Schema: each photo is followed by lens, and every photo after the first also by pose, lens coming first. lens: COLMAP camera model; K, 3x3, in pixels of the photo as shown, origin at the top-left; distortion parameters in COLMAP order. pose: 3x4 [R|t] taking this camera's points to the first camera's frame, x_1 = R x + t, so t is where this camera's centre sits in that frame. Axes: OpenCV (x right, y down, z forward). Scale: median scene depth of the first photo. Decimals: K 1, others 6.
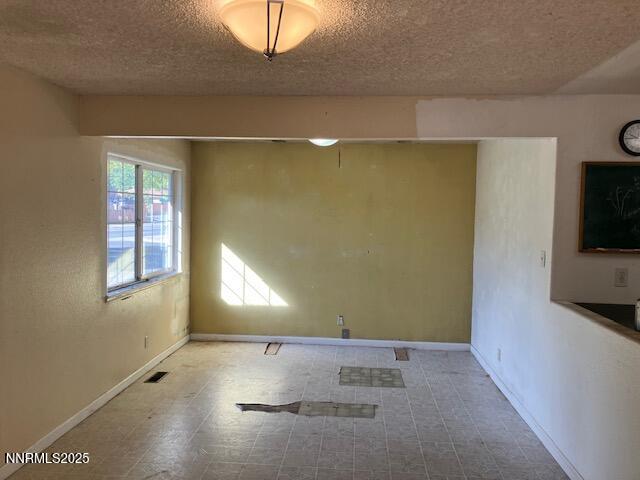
lens RADIAL K [[527.1, 0, 317.2], [0, 527.1, 234.8], [0, 0, 1]] dist [0.052555, -0.068197]
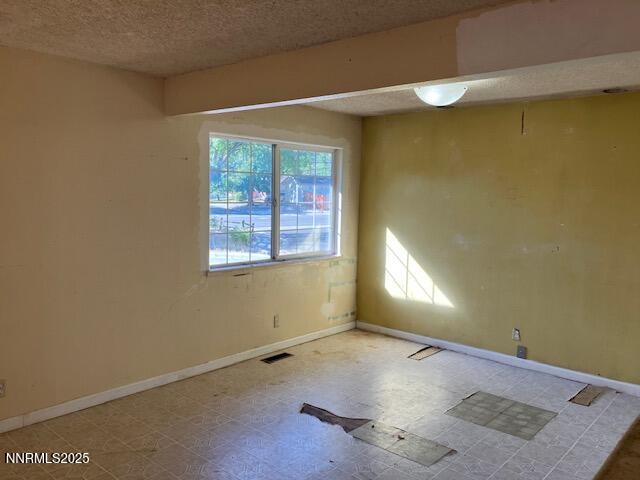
lens RADIAL K [[527.1, 0, 319.3], [0, 527.1, 242.8], [0, 0, 1]] dist [0.052555, -0.068197]
pose [[0.797810, 0.060478, -0.599868, 0.285469], [-0.035499, 0.997942, 0.053398, -0.002758], [0.601863, -0.021307, 0.798315, 0.216070]]
